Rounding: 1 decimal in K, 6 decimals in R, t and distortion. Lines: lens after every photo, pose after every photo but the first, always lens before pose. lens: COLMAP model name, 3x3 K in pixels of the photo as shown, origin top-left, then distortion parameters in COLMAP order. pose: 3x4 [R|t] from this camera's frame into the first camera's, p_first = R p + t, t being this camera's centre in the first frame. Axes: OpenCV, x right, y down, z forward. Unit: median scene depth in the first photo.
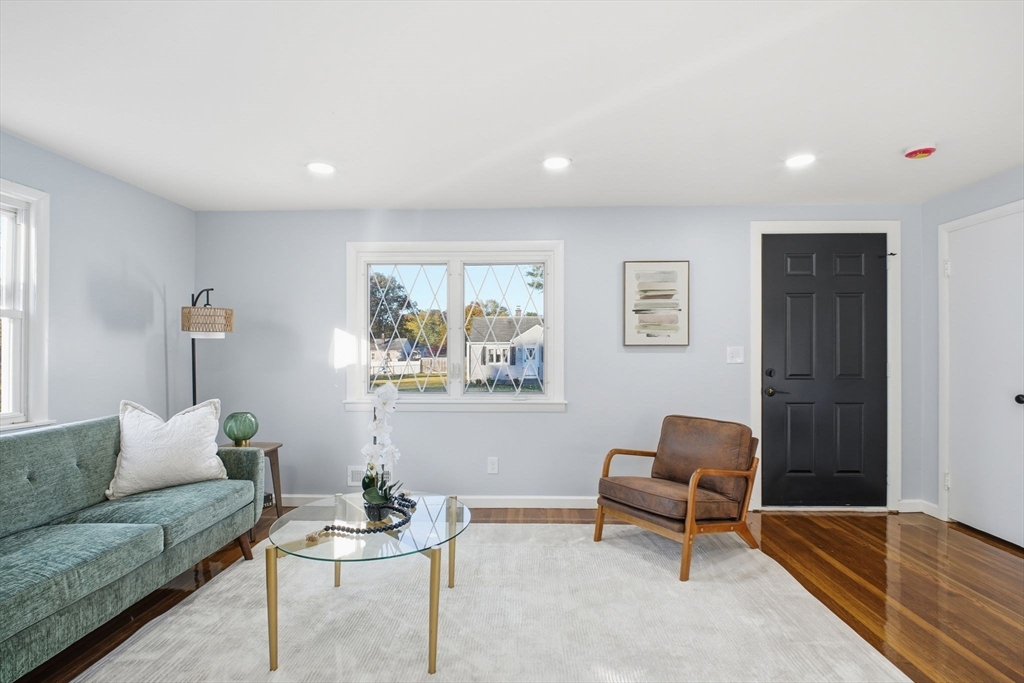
lens RADIAL K [[483.5, 0, 513.2], [0, 483.5, 350.4], [0, 0, 1]] dist [0.003079, -0.005876]
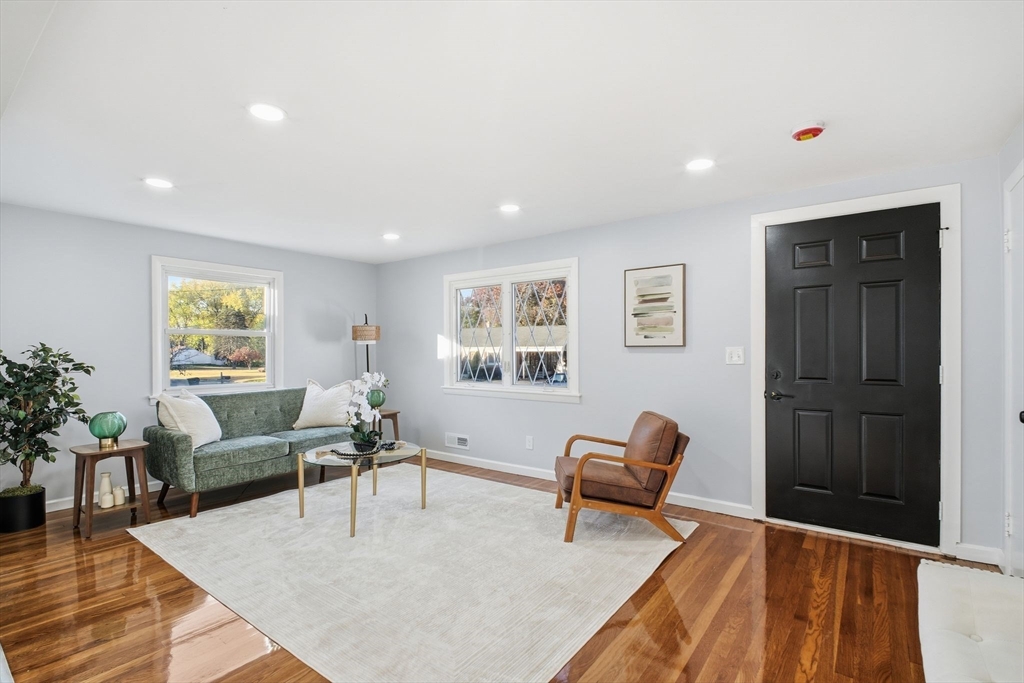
lens RADIAL K [[483.5, 0, 519.8], [0, 483.5, 348.5], [0, 0, 1]] dist [0.003079, -0.005876]
pose [[0.819885, -0.004406, -0.572511, 0.664989], [0.003694, 0.999990, -0.002406, -0.004027], [0.572516, -0.000142, 0.819894, -0.041556]]
